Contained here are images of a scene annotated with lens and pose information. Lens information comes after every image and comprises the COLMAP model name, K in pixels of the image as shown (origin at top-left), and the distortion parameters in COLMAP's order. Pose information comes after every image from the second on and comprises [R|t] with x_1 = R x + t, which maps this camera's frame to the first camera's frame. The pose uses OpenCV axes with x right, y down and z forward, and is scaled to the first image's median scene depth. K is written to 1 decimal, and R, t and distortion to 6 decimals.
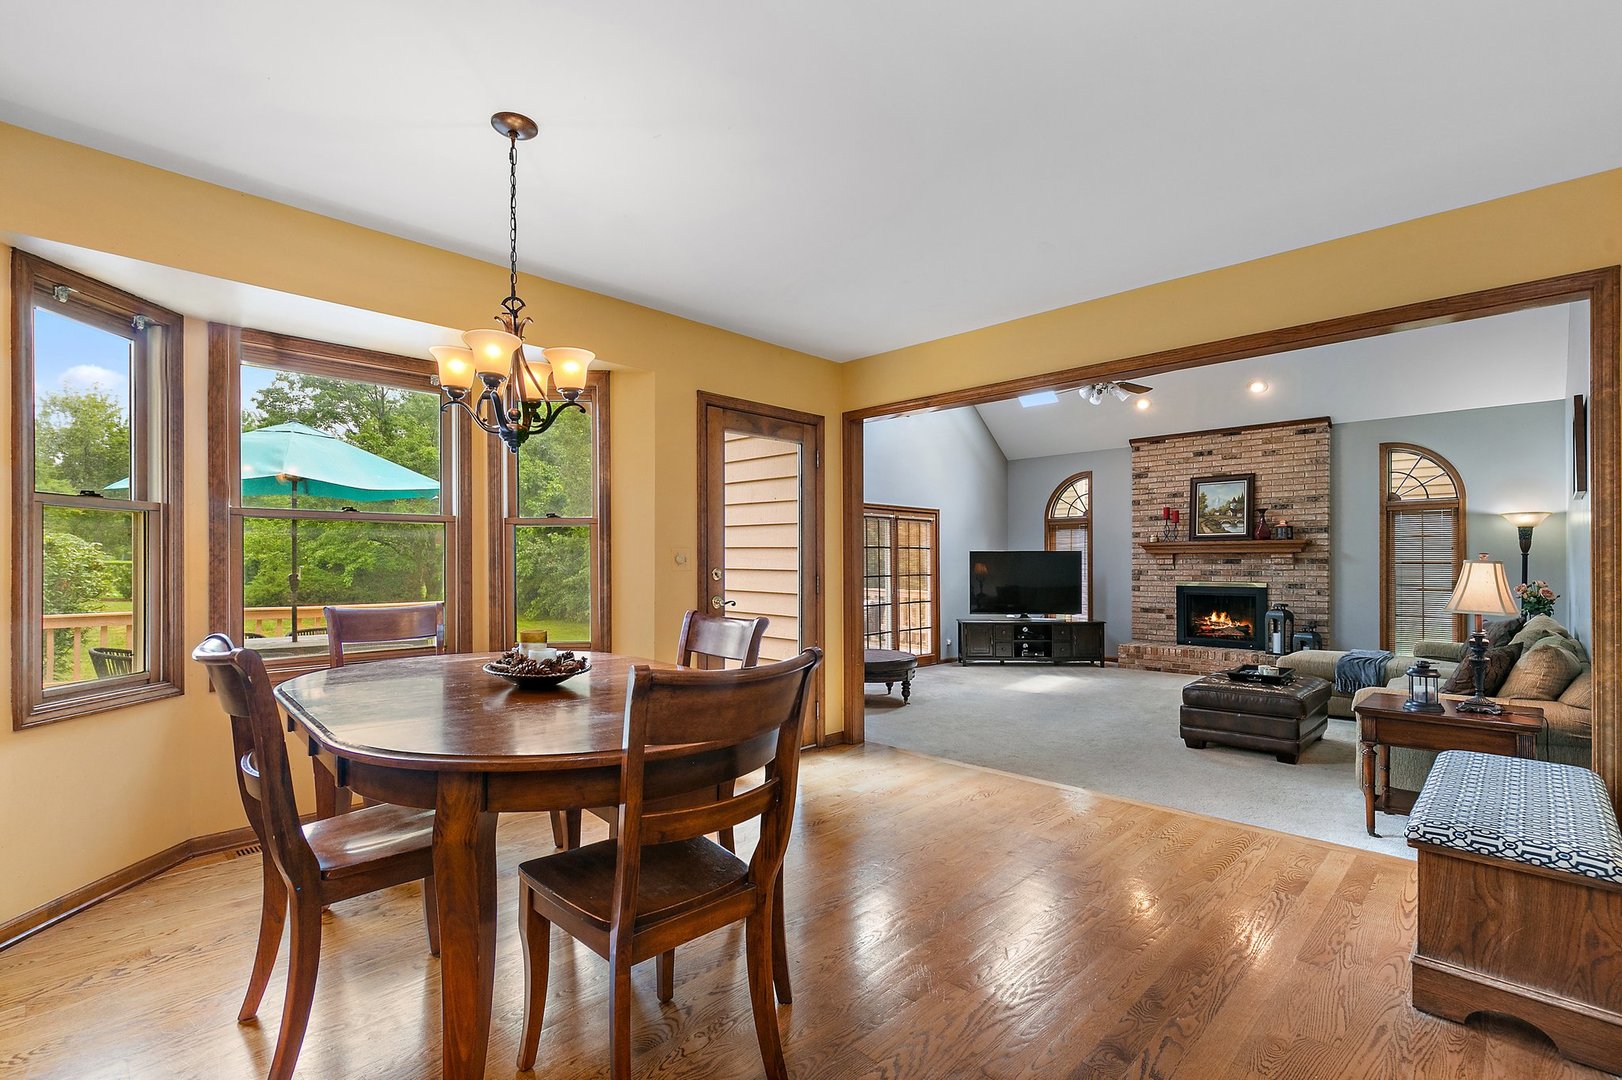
lens RADIAL K [[731.6, 0, 802.7], [0, 731.6, 558.7], [0, 0, 1]] dist [0.003429, -0.000950]
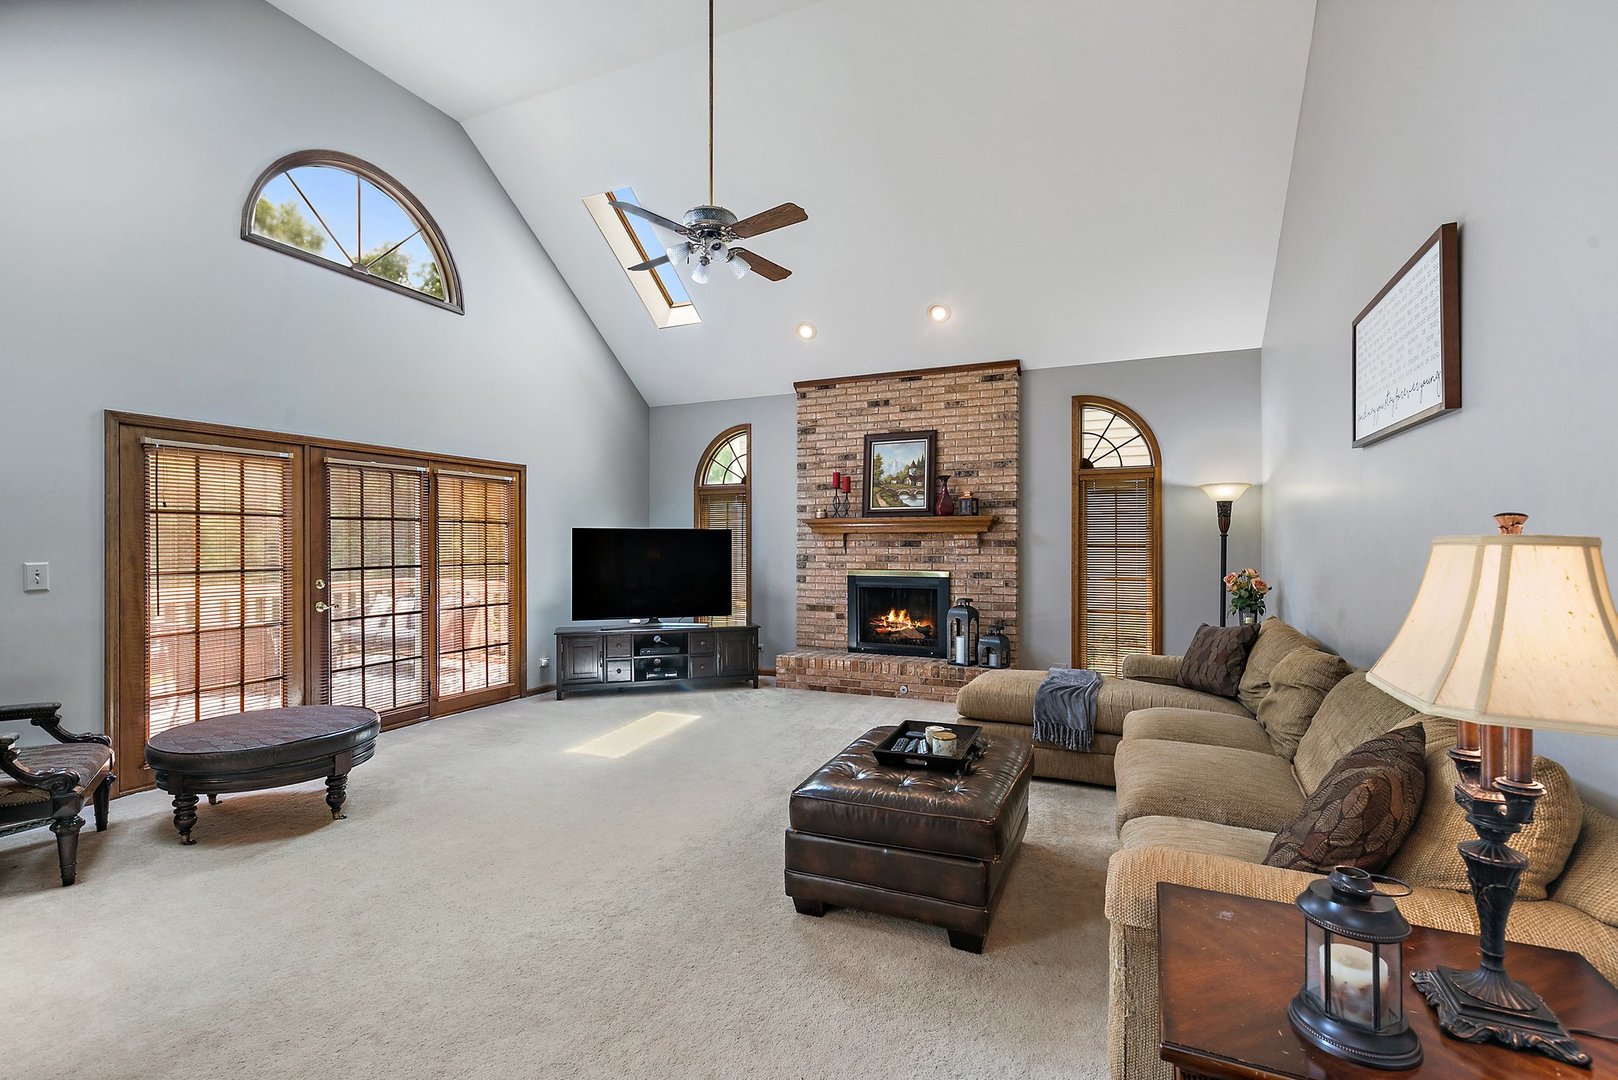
lens RADIAL K [[729.8, 0, 794.9], [0, 729.8, 540.4], [0, 0, 1]] dist [0.003429, -0.000950]
pose [[0.941575, 0.002838, 0.336791, 0.215099], [-0.002799, 0.999996, -0.000600, 0.001029], [-0.336792, -0.000377, 0.941579, 0.321480]]
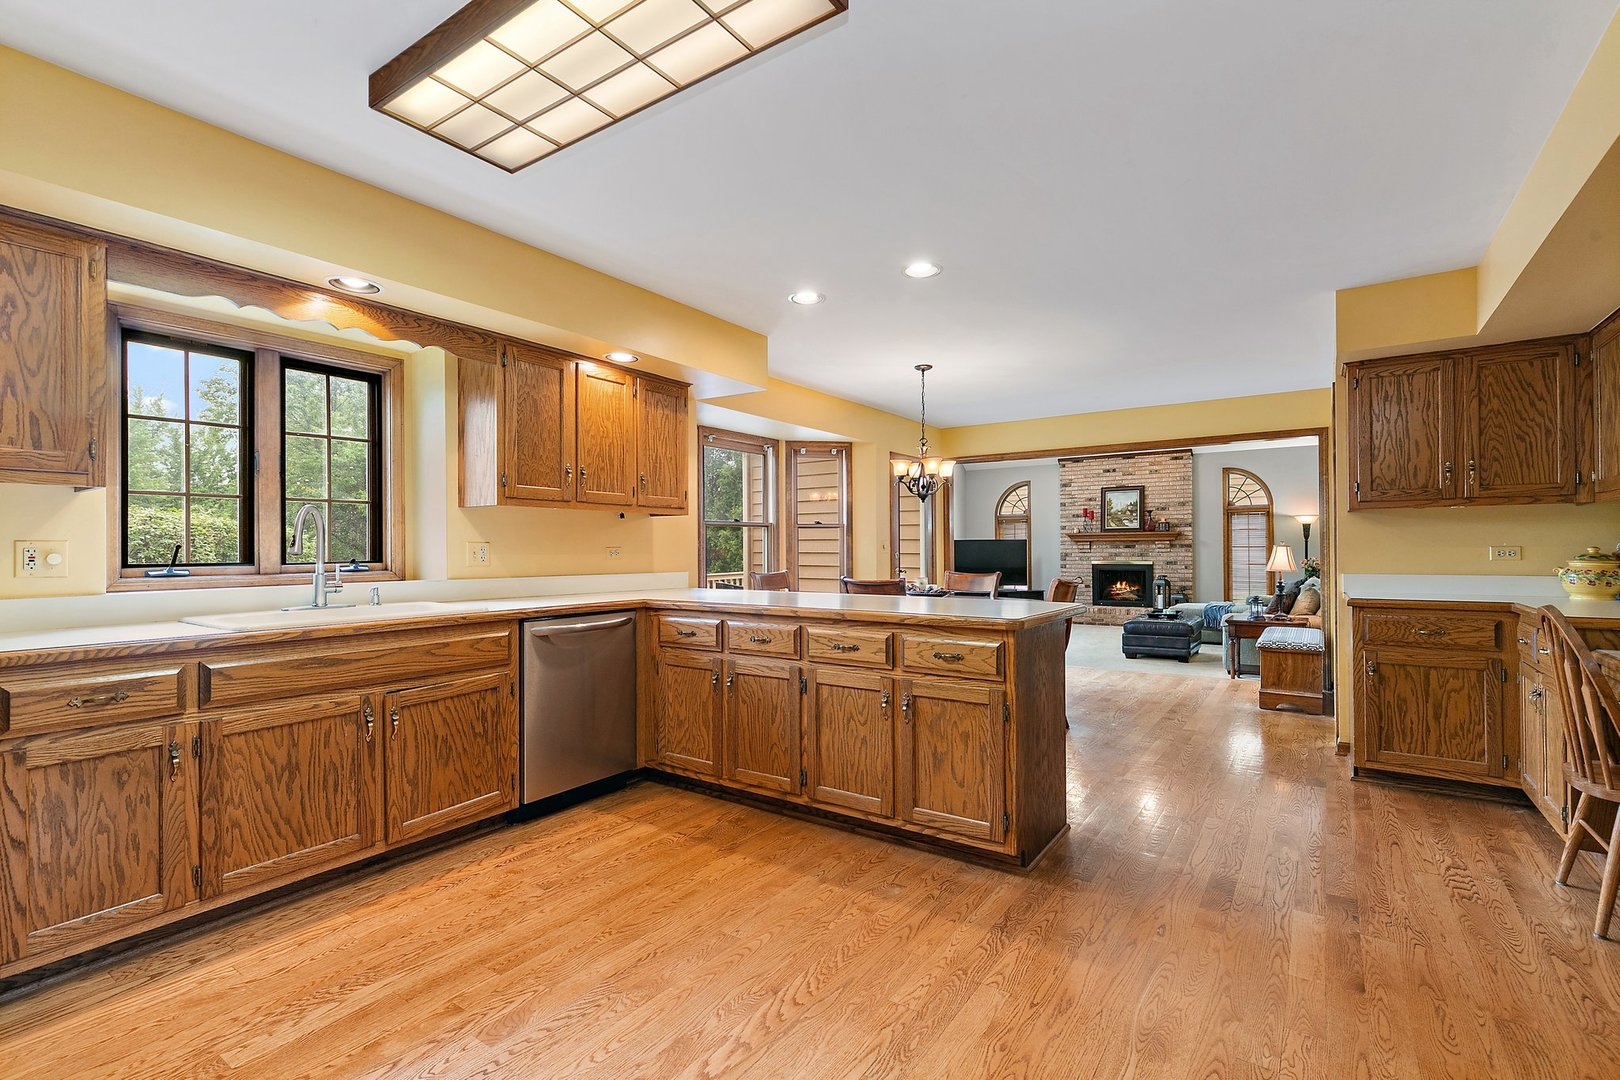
lens RADIAL K [[730.7, 0, 795.5], [0, 730.7, 540.8], [0, 0, 1]] dist [0.003429, -0.000950]
pose [[0.987623, -0.004261, 0.156791, -0.290773], [0.005466, 0.999959, -0.007257, -0.000579], [-0.156753, 0.008024, 0.987605, -0.319268]]
